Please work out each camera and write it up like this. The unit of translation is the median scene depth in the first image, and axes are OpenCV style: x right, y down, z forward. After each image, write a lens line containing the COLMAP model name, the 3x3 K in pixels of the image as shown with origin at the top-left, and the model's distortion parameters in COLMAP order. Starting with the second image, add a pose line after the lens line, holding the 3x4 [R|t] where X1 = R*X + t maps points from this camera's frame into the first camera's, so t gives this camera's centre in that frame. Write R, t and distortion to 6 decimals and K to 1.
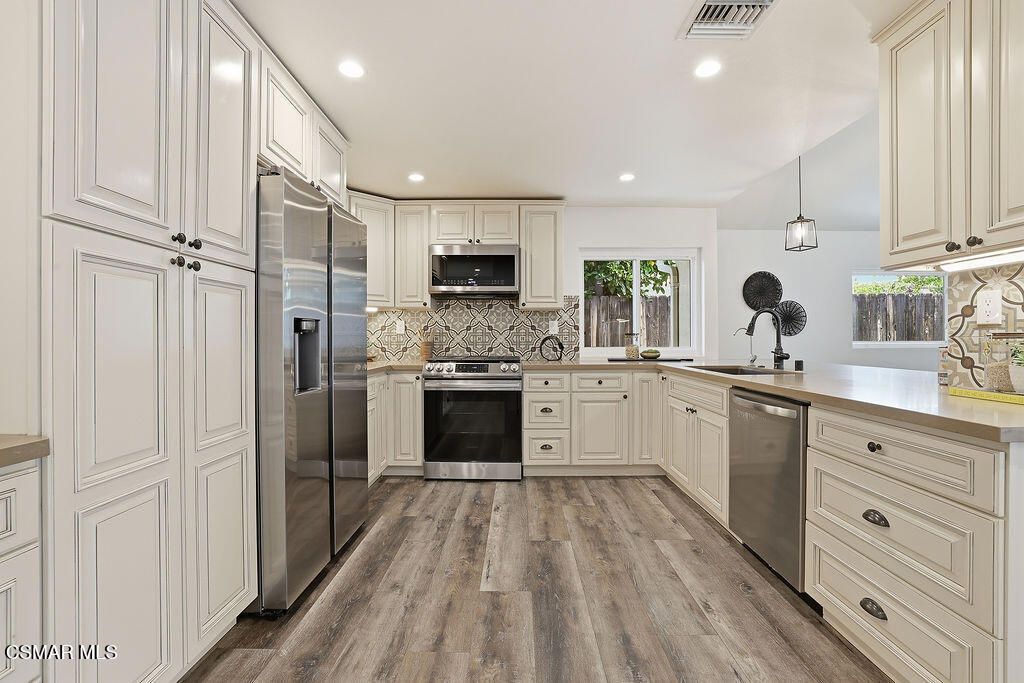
lens RADIAL K [[447.6, 0, 513.8], [0, 447.6, 340.4], [0, 0, 1]] dist [-0.036246, 0.006982]
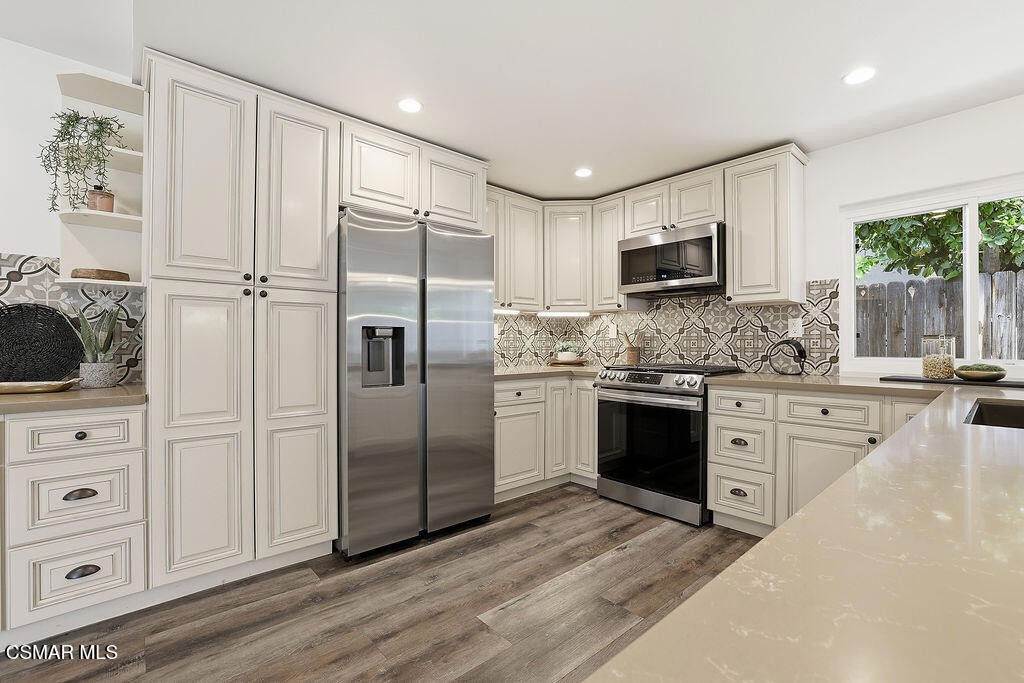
lens RADIAL K [[447.6, 0, 503.7], [0, 447.6, 342.8], [0, 0, 1]] dist [-0.036246, 0.006982]
pose [[0.664183, 0.001189, -0.747569, 0.357475], [-0.004986, 0.999984, -0.002840, -0.001368], [0.747553, 0.005614, 0.664178, 0.235392]]
